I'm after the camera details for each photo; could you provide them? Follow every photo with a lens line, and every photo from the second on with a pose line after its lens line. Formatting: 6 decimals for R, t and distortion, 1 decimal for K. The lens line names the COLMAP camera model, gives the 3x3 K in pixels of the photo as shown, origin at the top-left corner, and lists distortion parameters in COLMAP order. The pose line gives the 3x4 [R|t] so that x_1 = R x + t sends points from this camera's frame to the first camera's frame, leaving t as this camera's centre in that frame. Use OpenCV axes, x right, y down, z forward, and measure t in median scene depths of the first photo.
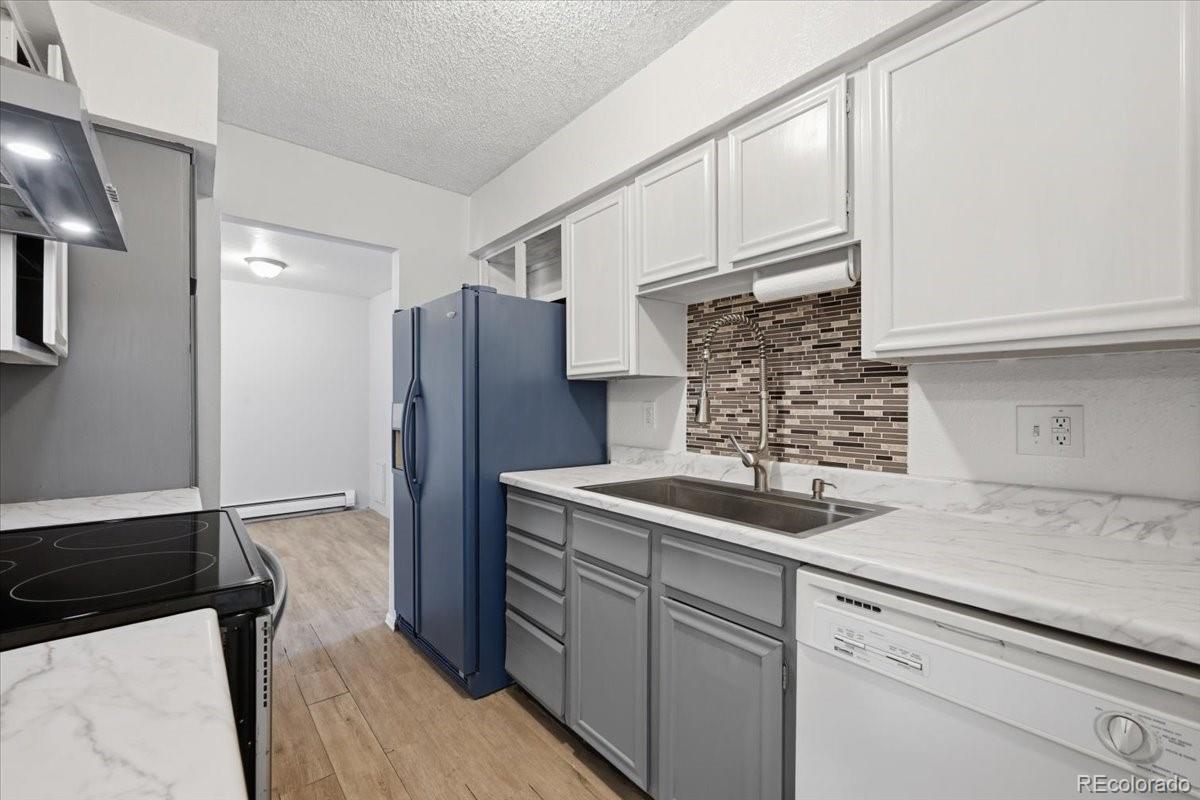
lens RADIAL K [[494.3, 0, 603.9], [0, 494.3, 406.3], [0, 0, 1]] dist [-0.000830, -0.000272]
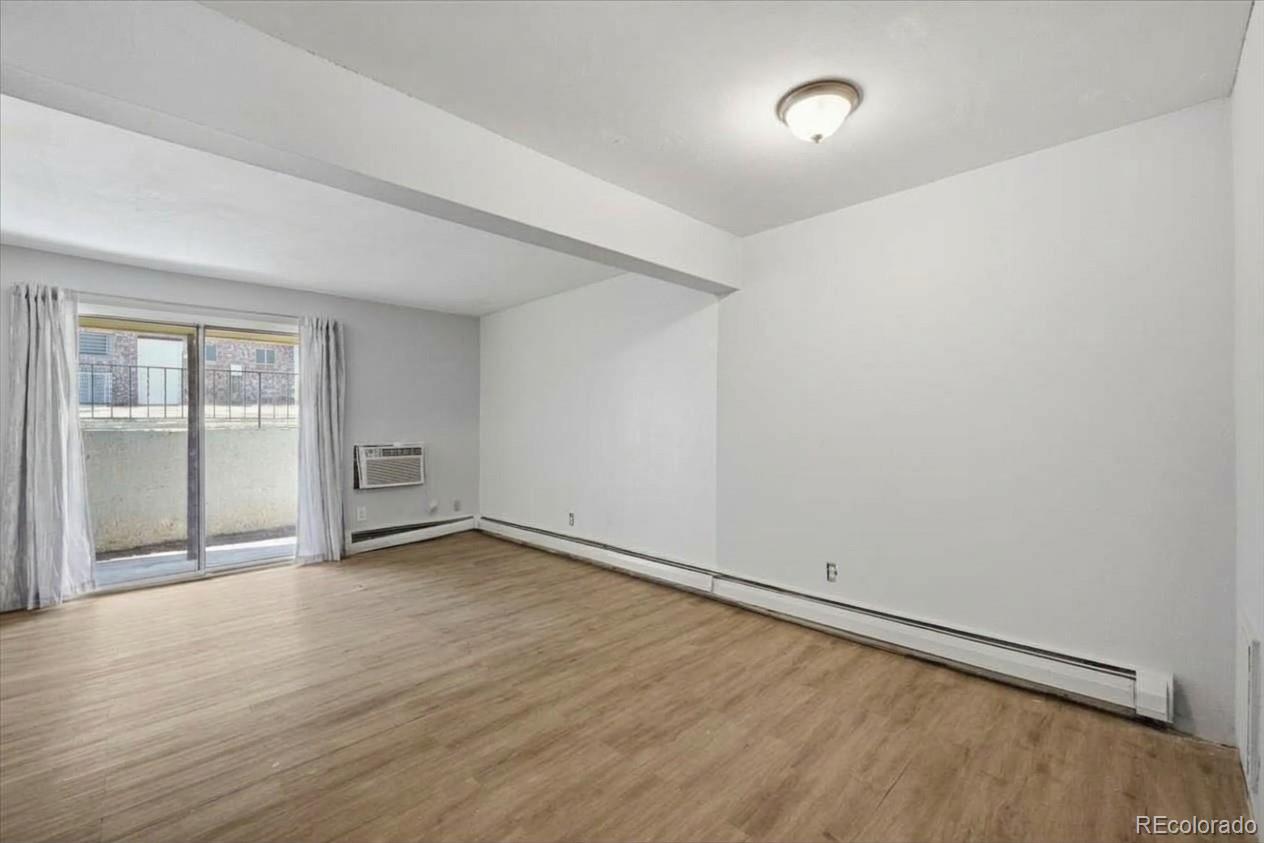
lens RADIAL K [[520.7, 0, 638.2], [0, 520.7, 423.2], [0, 0, 1]] dist [-0.000830, -0.000272]
pose [[0.083647, -0.003115, -0.996491, -0.614071], [-0.005115, 0.999981, -0.003555, -0.002165], [0.996482, 0.005395, 0.083629, 2.087672]]
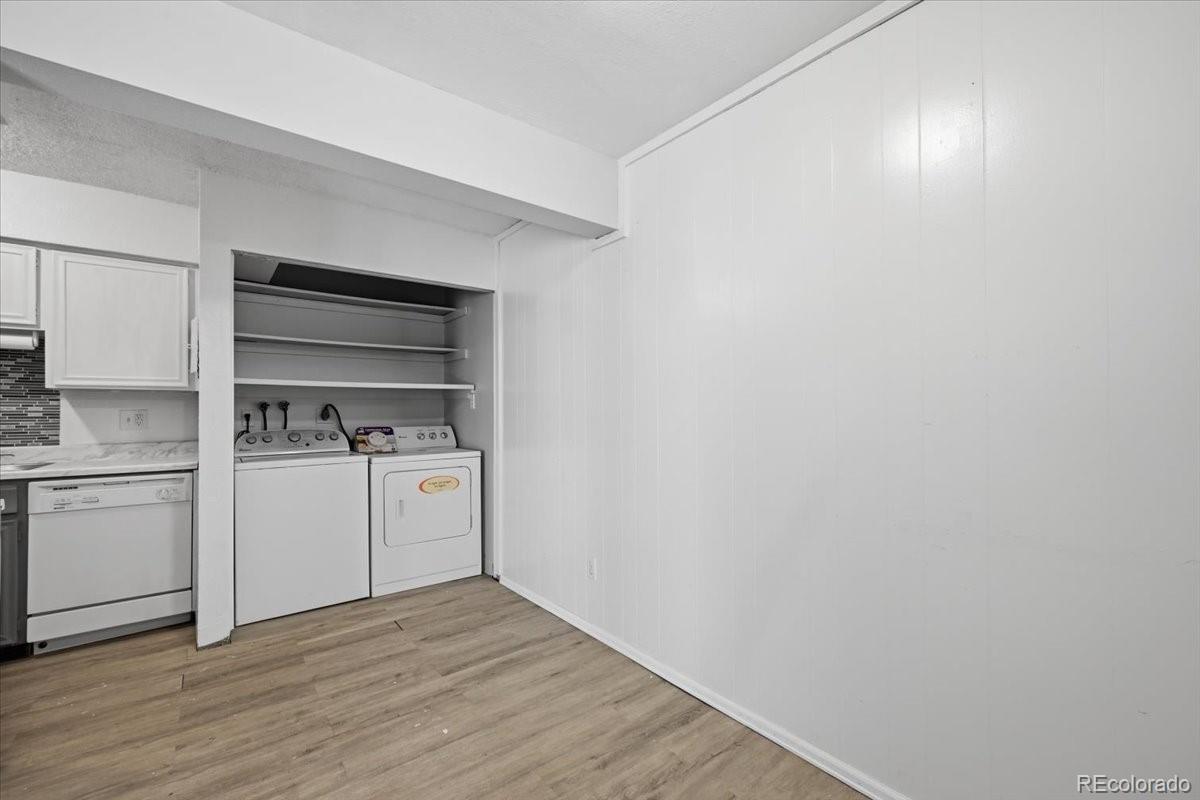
lens RADIAL K [[494.3, 0, 604.6], [0, 494.3, 406.1], [0, 0, 1]] dist [-0.000830, -0.000272]
pose [[0.018758, 0.008207, 0.999790, -1.174439], [0.006707, 0.999943, -0.008334, 0.011368], [-0.999802, 0.006862, 0.018702, -1.080857]]
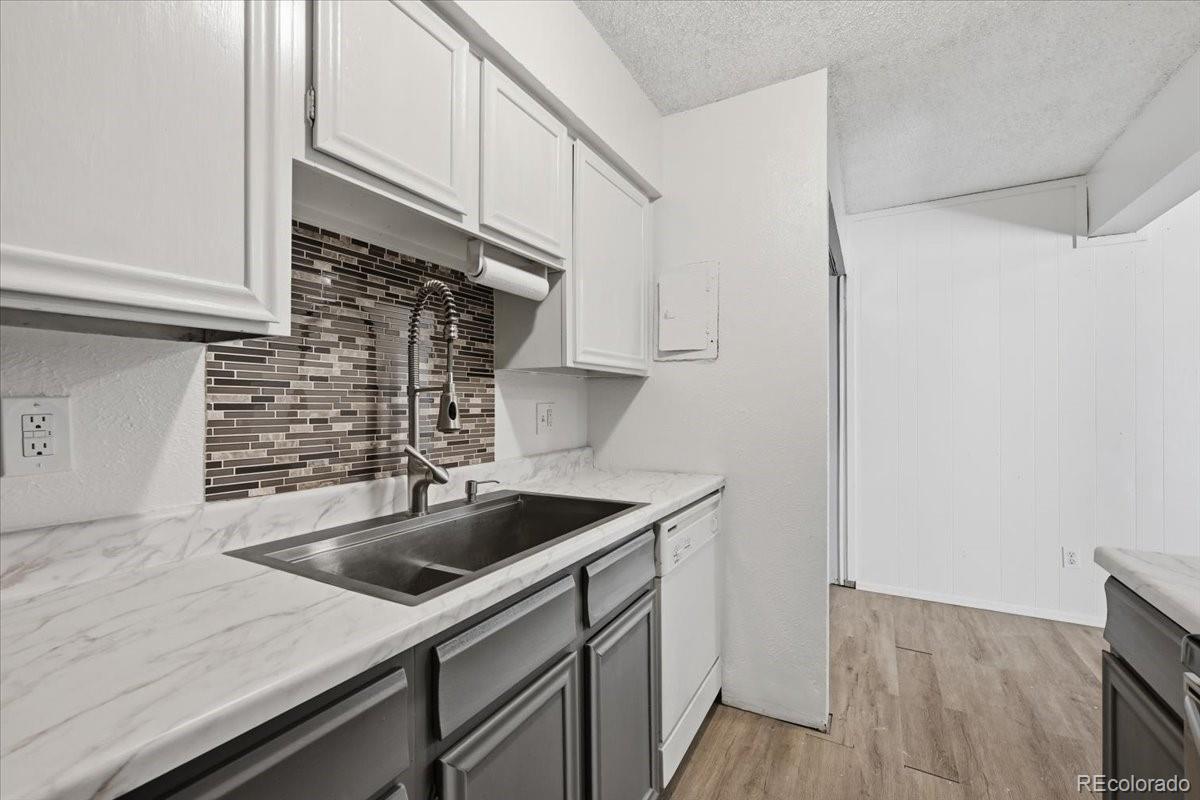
lens RADIAL K [[494.3, 0, 611.2], [0, 494.3, 400.2], [0, 0, 1]] dist [-0.000830, -0.000272]
pose [[-0.363952, 0.000189, 0.931418, -0.533679], [0.002145, 0.999997, 0.000635, -0.008370], [-0.931415, 0.002229, -0.363951, 1.052181]]
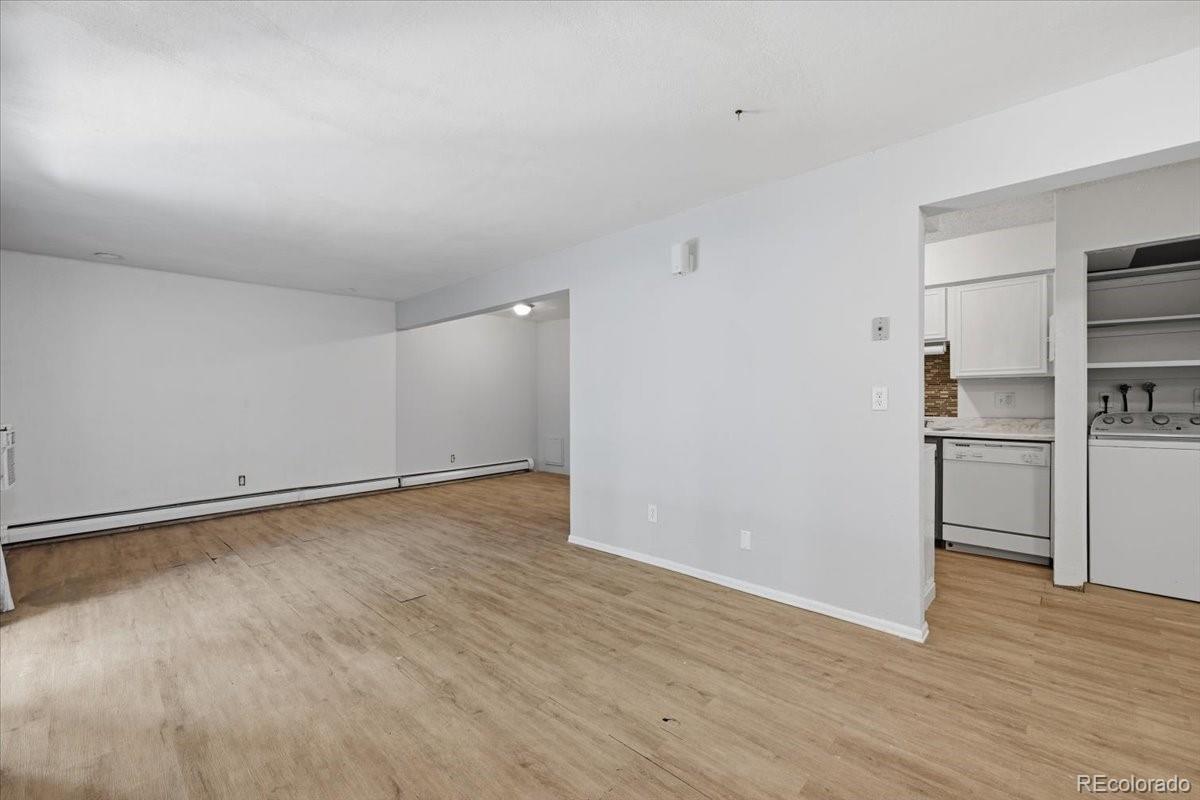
lens RADIAL K [[494.3, 0, 603.7], [0, 494.3, 401.6], [0, 0, 1]] dist [-0.000830, -0.000272]
pose [[0.993821, -0.006879, 0.110782, -1.575187], [0.006584, 0.999974, 0.003032, 0.022325], [-0.110800, -0.002284, 0.993840, -1.467214]]
